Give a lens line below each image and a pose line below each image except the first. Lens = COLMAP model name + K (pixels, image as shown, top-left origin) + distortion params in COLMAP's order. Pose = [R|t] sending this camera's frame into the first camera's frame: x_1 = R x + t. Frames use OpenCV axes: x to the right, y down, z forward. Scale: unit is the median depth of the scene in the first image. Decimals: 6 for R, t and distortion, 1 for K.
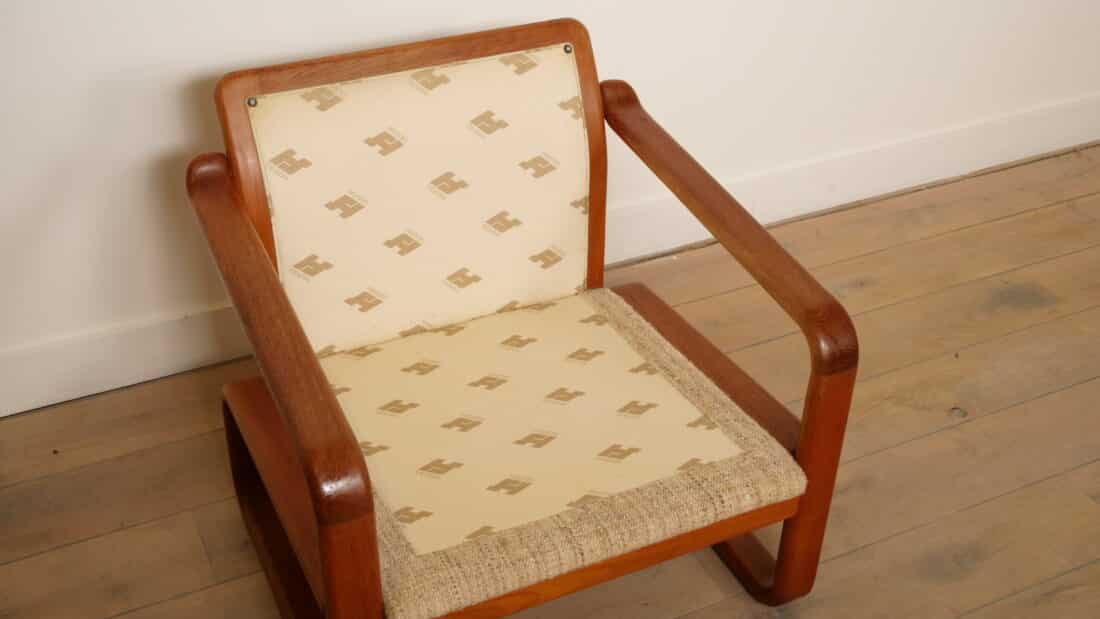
lens RADIAL K [[1253.7, 0, 551.0], [0, 1253.7, 310.5], [0, 0, 1]] dist [-0.006791, 0.000000]
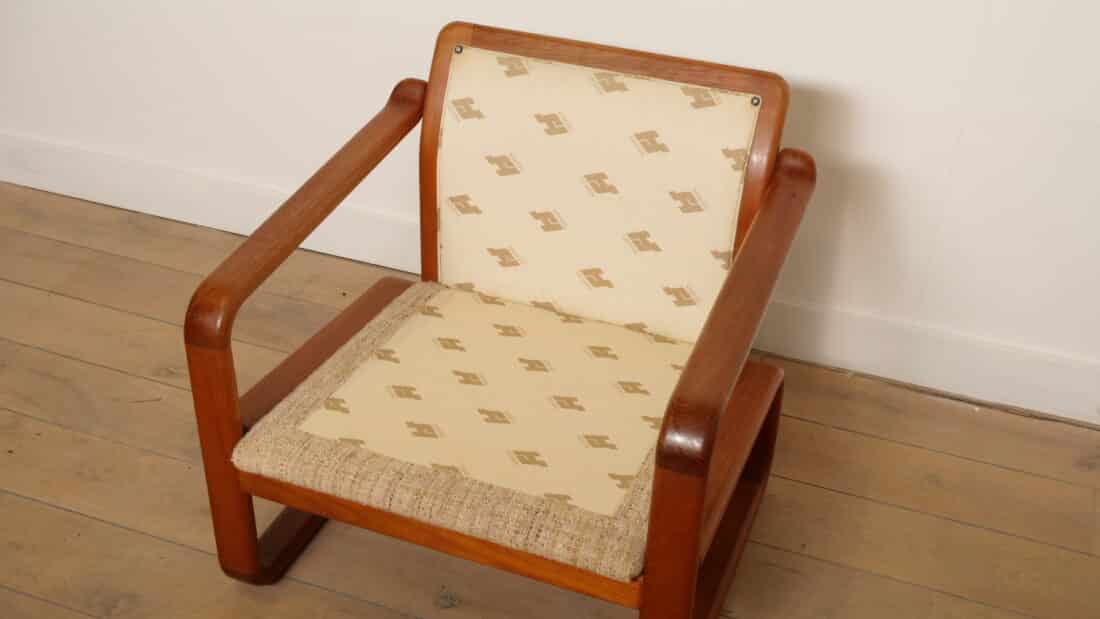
lens RADIAL K [[1253.7, 0, 549.3], [0, 1253.7, 308.2], [0, 0, 1]] dist [-0.006791, 0.000000]
pose [[0.690394, 0.391024, -0.608651, 0.593063], [-0.424104, 0.900364, 0.097371, -0.095221], [0.586081, 0.190907, 0.787441, 0.174662]]
